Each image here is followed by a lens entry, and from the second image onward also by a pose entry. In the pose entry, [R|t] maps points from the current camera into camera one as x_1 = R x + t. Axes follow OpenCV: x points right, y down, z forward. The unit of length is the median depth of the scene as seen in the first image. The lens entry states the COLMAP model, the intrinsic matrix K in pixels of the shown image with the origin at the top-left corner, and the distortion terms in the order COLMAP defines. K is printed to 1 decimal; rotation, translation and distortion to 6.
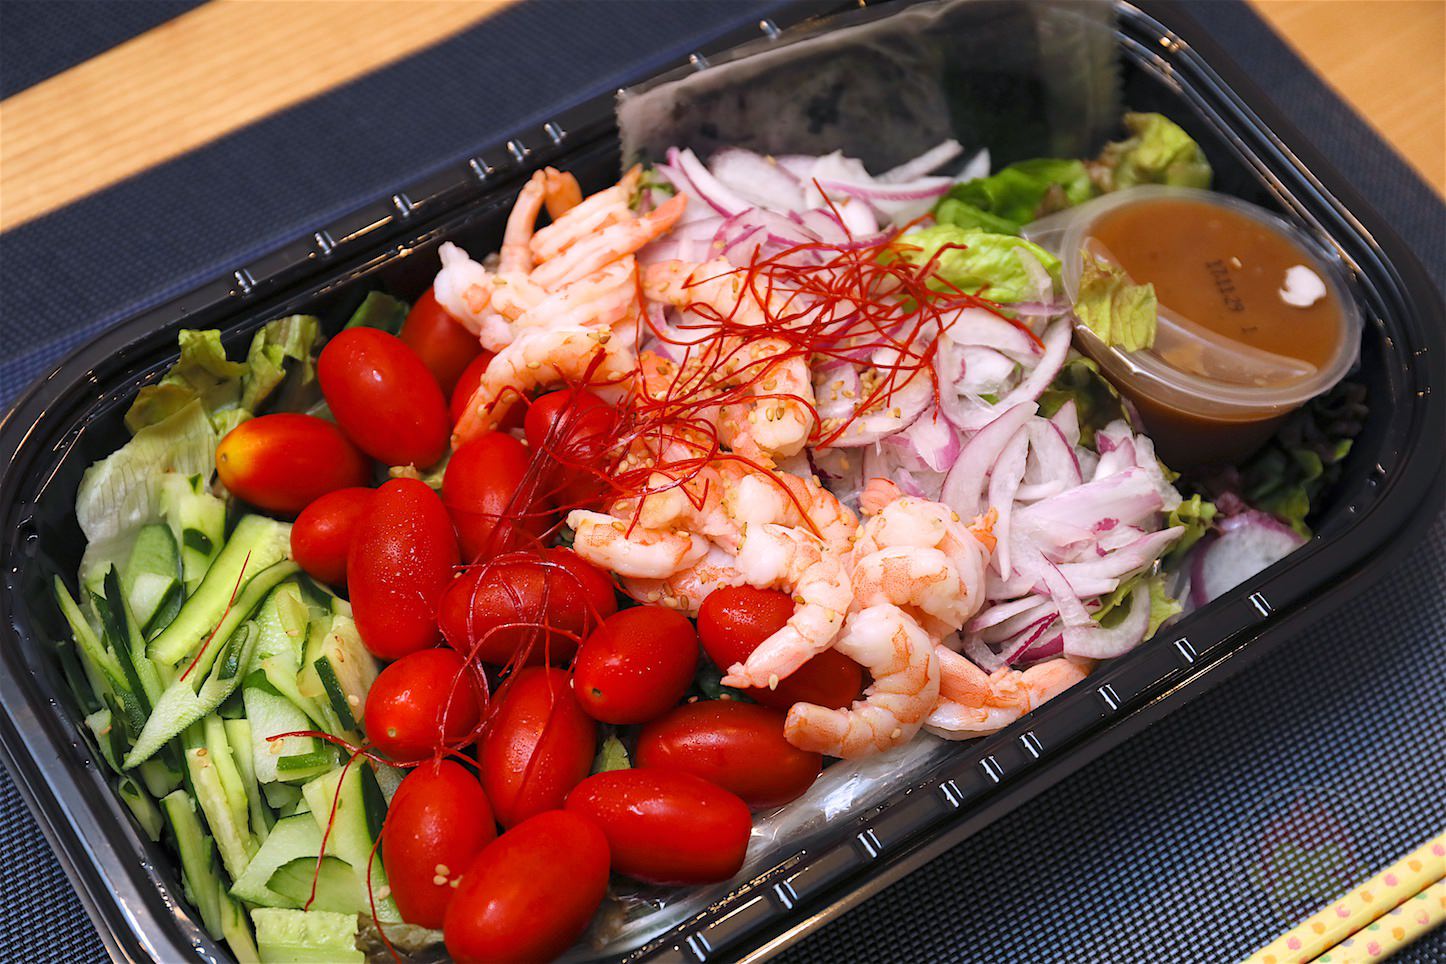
lens RADIAL K [[2894.8, 0, 723.3], [0, 2894.8, 642.3], [0, 0, 1]] dist [0.028482, 0.107751]
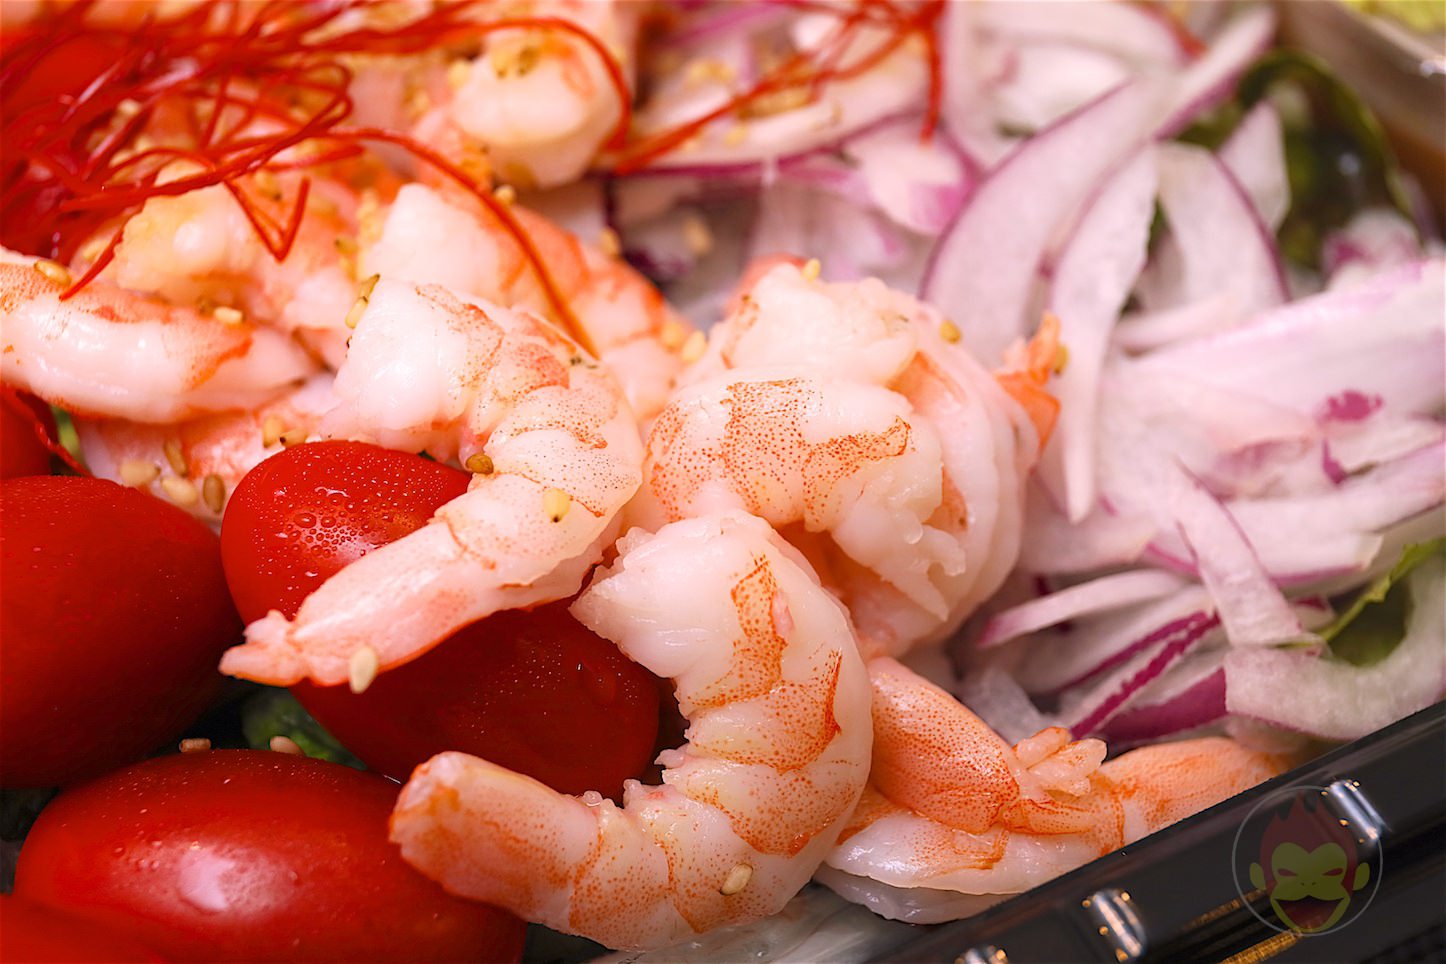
lens RADIAL K [[2633.6, 0, 723.0], [0, 2633.6, 482.0], [0, 0, 1]] dist [-0.015950, -0.047555]
pose [[0.993857, 0.063118, -0.090914, 0.082238], [-0.083237, 0.967660, -0.238130, 0.059815], [0.072944, 0.244234, 0.966969, 0.661831]]
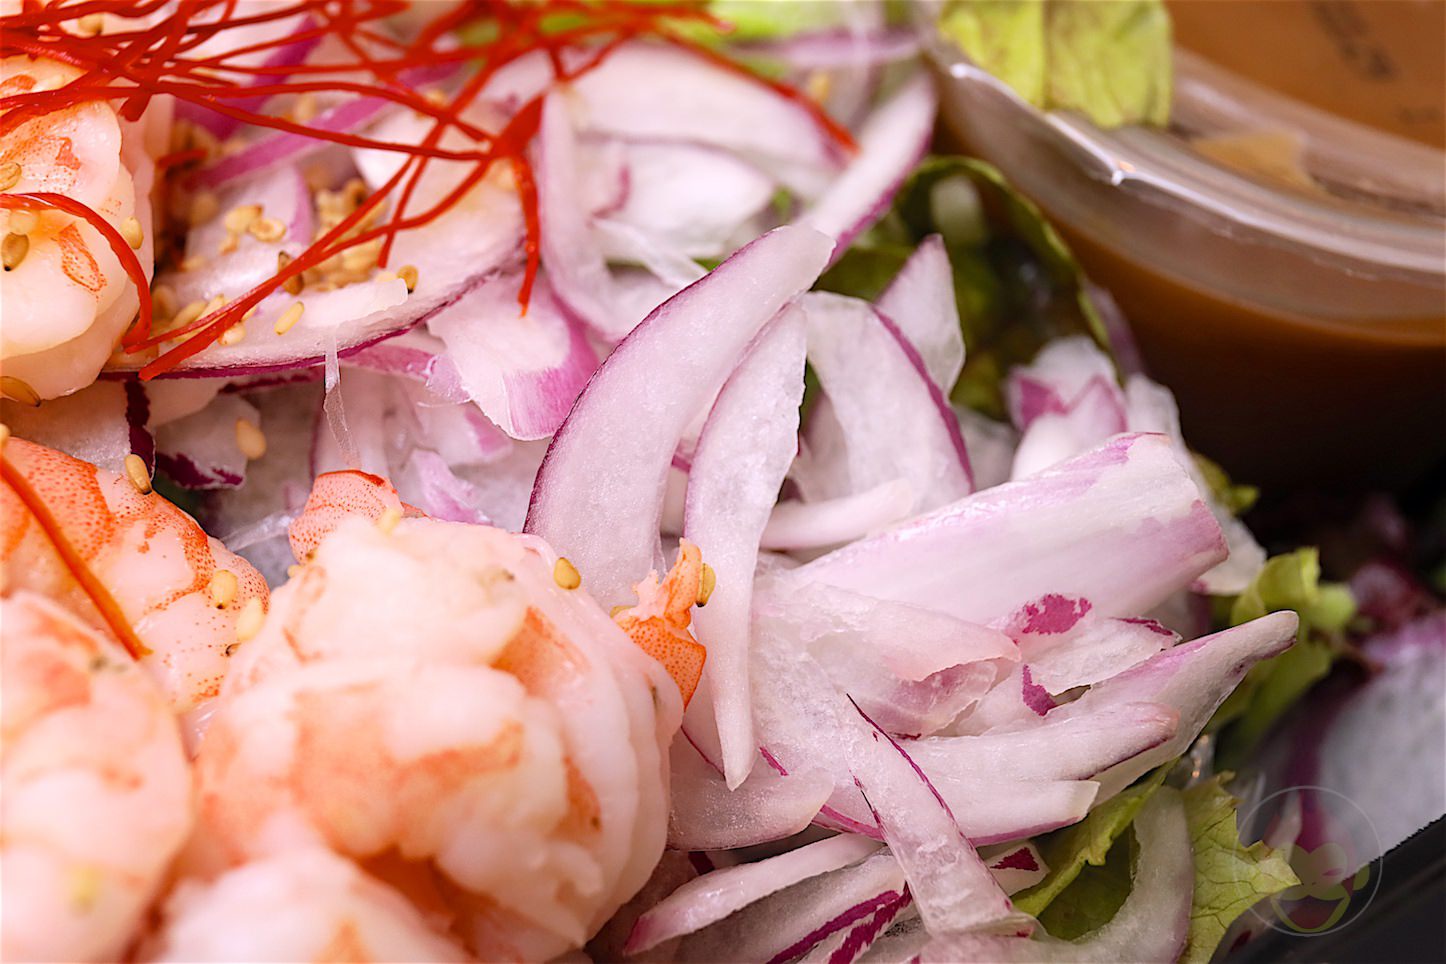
lens RADIAL K [[2871.9, 0, 723.0], [0, 2871.9, 482.0], [0, 0, 1]] dist [-0.024807, -0.020427]
pose [[0.999303, 0.001215, 0.037317, 0.084383], [0.005671, 0.982932, -0.183883, 0.003281], [-0.036903, 0.183967, 0.982240, 0.689865]]
